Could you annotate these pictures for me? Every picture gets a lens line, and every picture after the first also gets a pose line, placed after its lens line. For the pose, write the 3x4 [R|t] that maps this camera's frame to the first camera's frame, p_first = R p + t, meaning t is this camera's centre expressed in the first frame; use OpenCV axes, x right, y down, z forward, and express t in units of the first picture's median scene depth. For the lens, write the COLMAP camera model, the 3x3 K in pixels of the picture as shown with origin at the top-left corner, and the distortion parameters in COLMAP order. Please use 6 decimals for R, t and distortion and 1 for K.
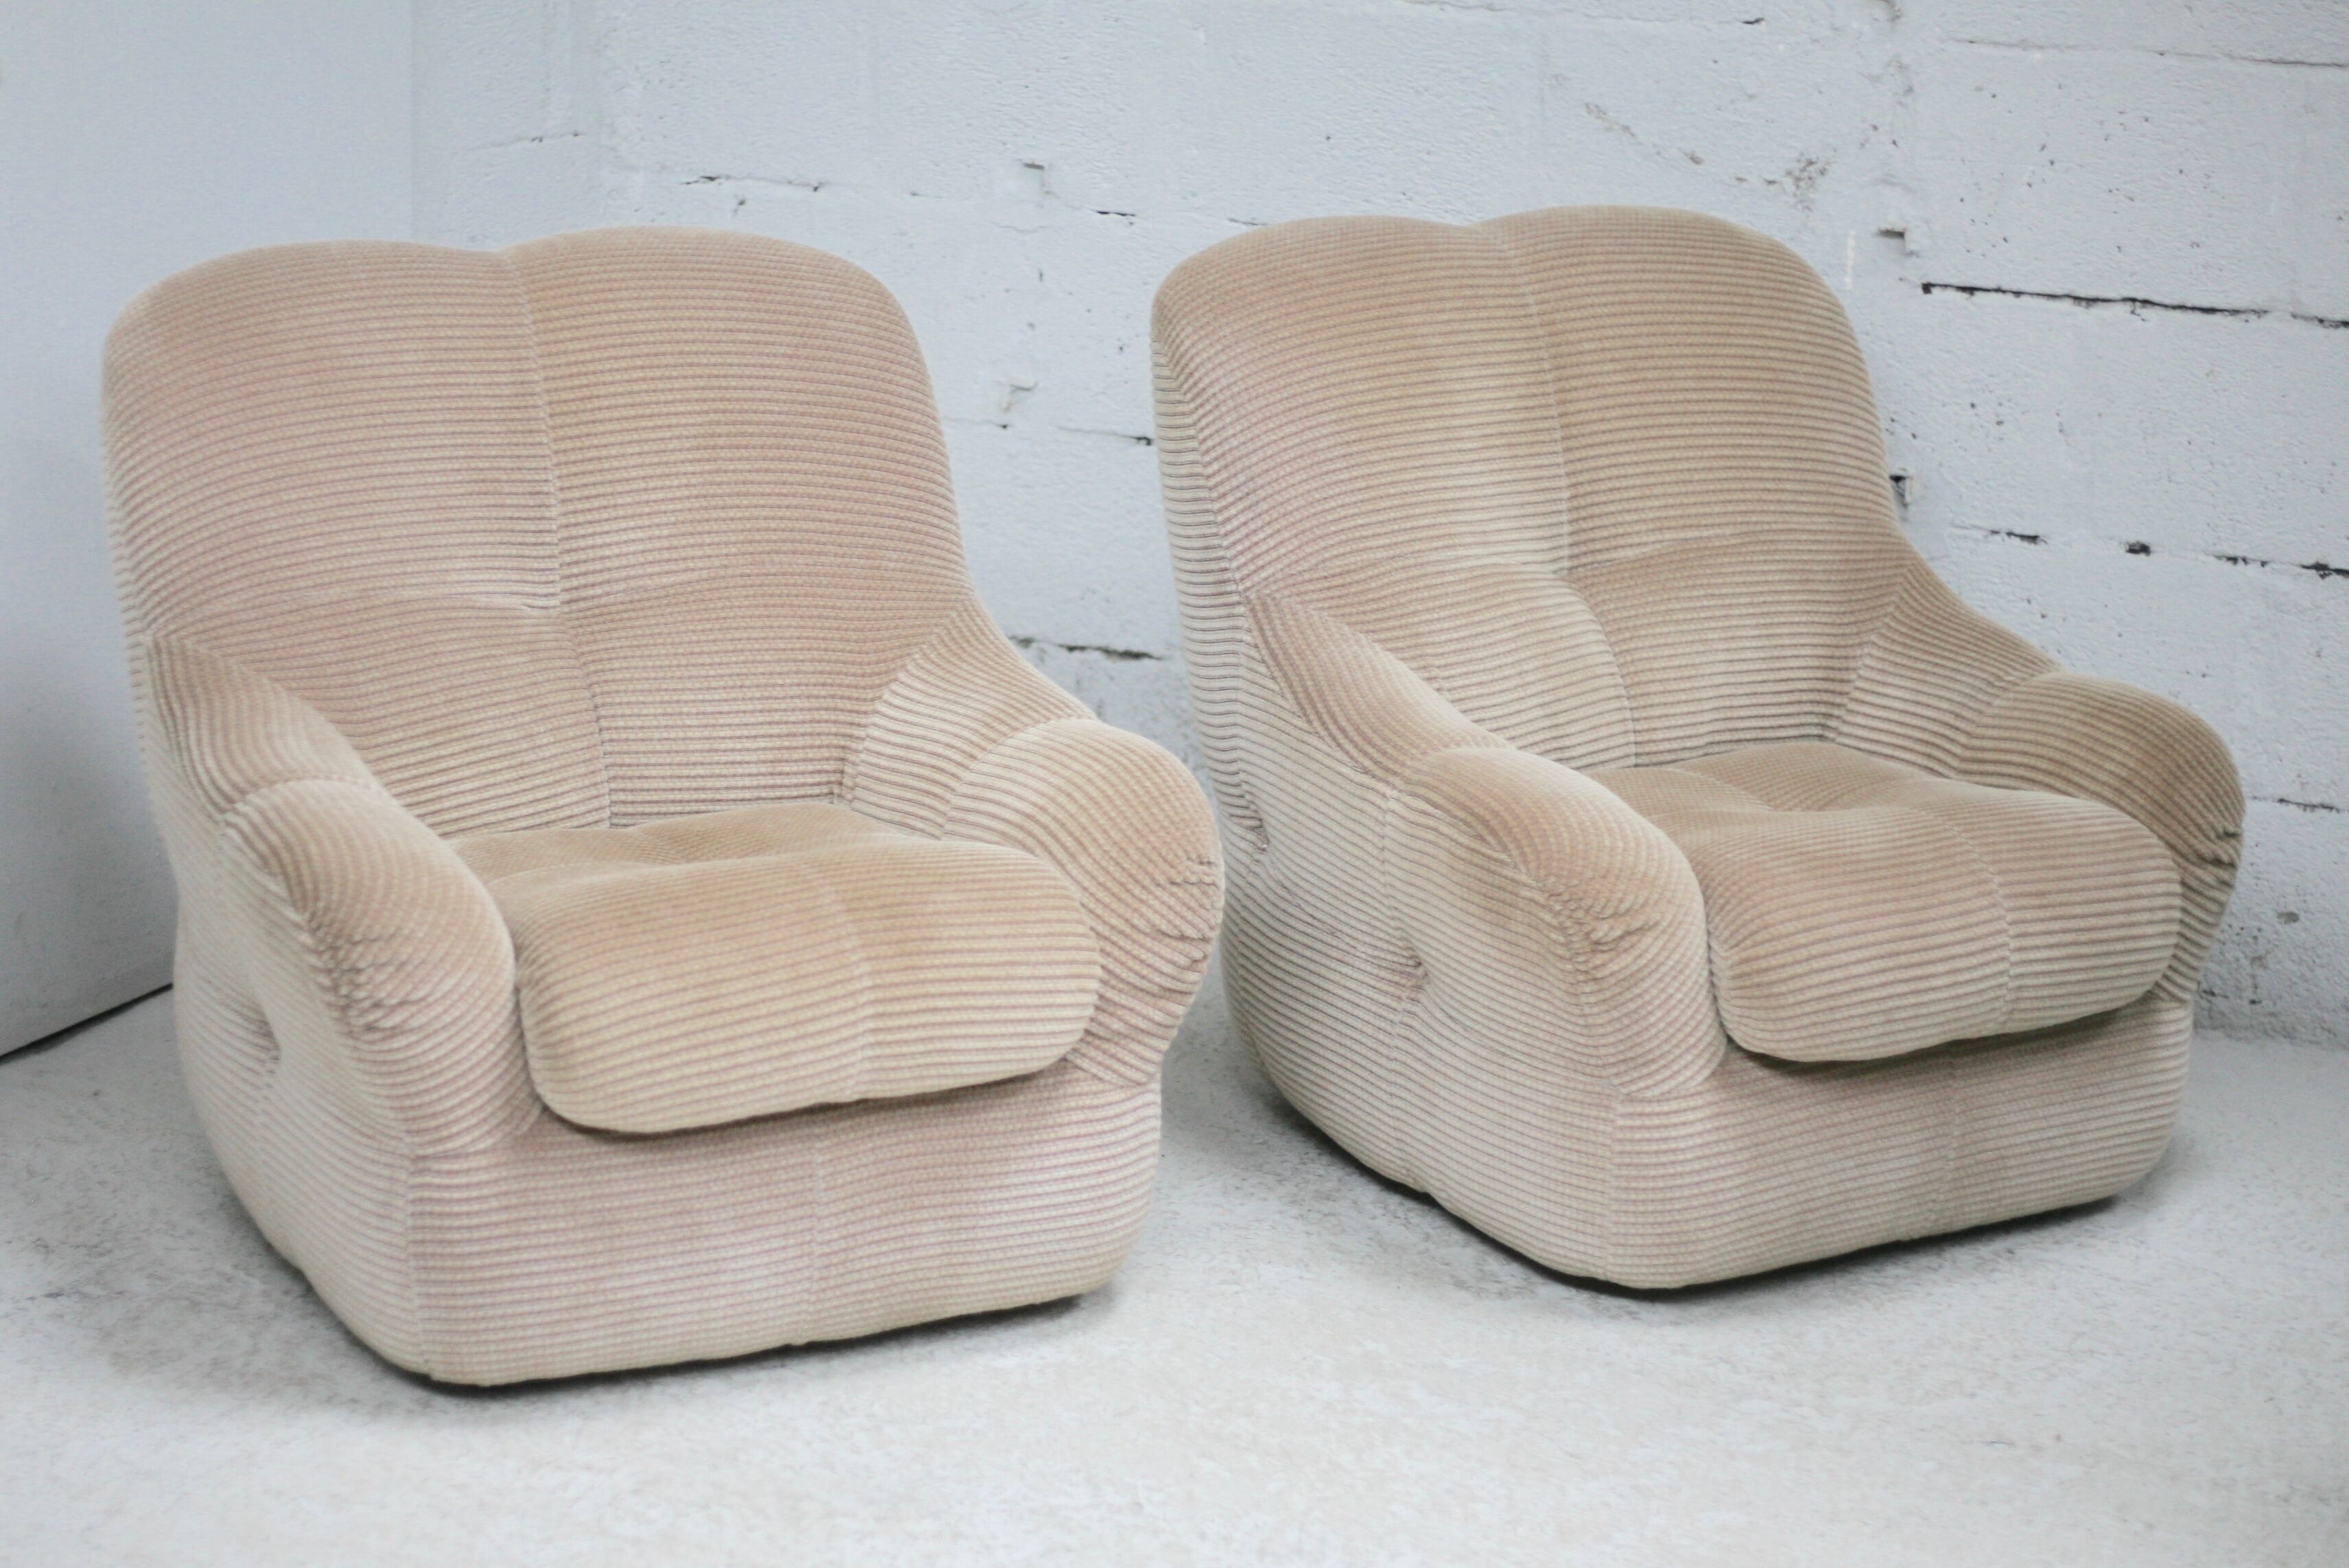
lens RADIAL K [[4451.3, 0, 1010.7], [0, 4451.3, 787.5], [0, 0, 1]] dist [-0.064193, -0.190788]
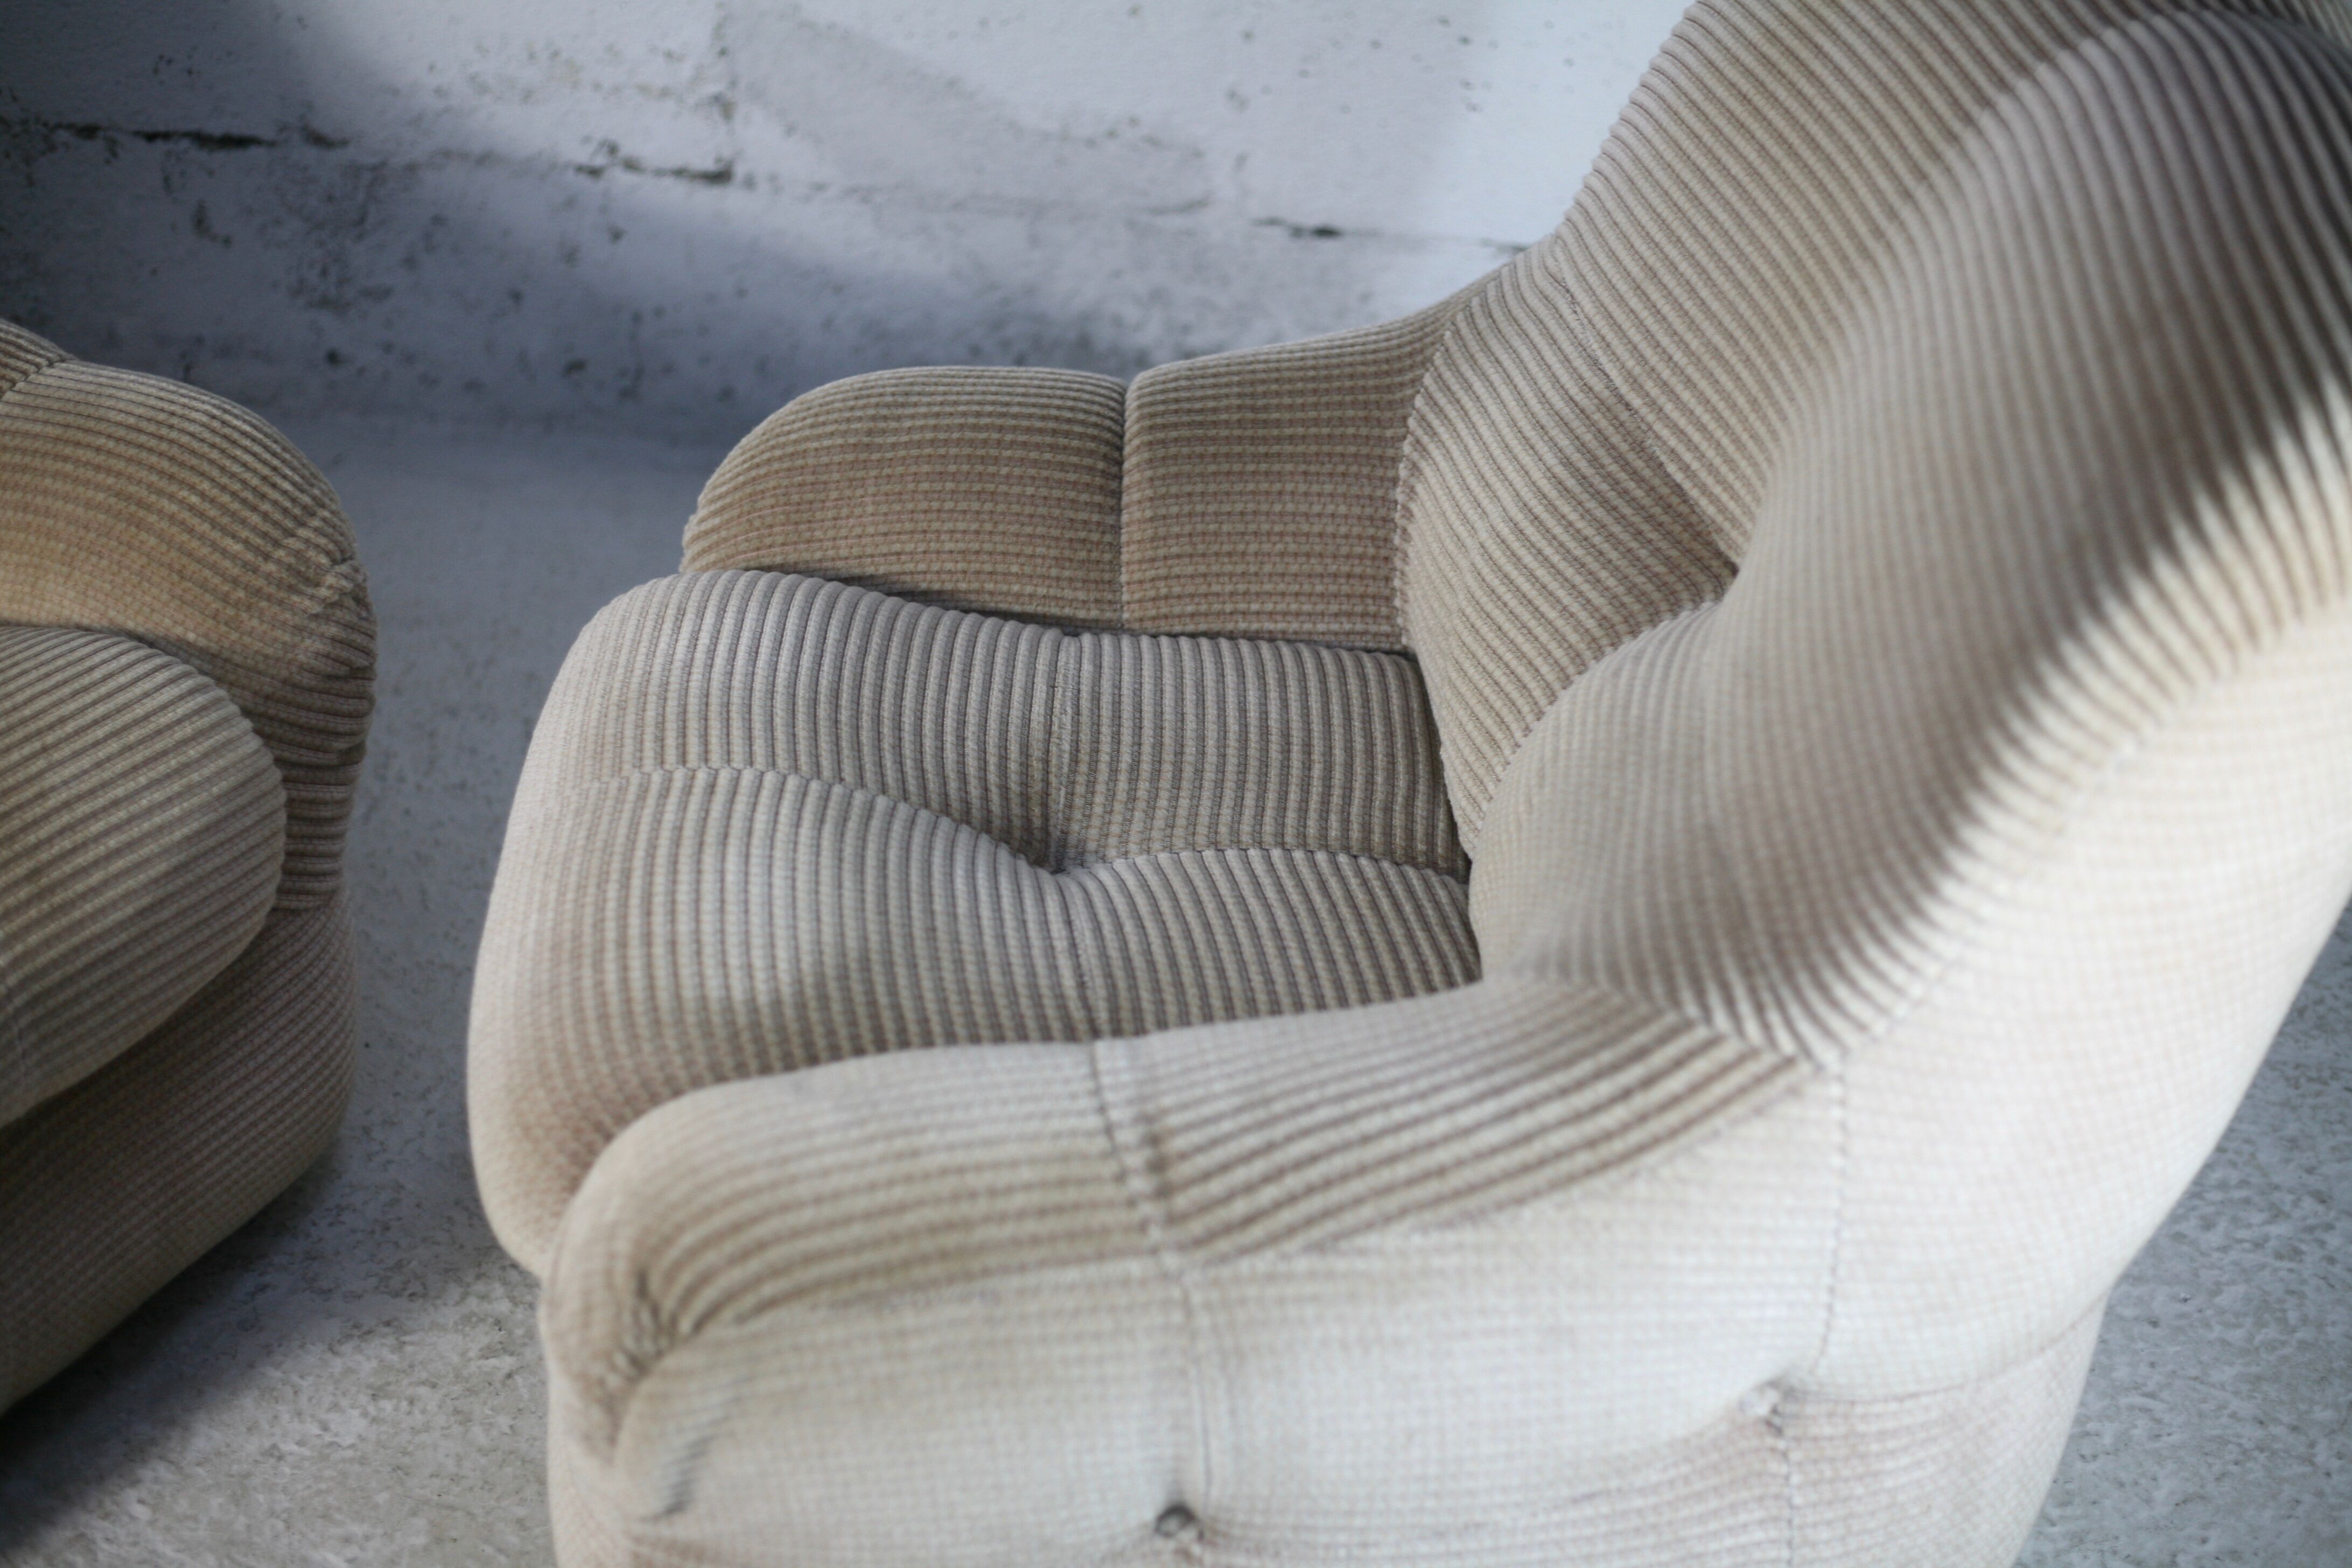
lens RADIAL K [[3469.4, 0, 1176.0], [0, 3469.4, 784.0], [0, 0, 1]] dist [-0.093659, -0.103175]
pose [[0.962662, -0.147312, 0.227116, 0.044303], [0.073004, 0.949161, 0.306210, -0.124299], [-0.260678, -0.278196, 0.924475, 0.542937]]
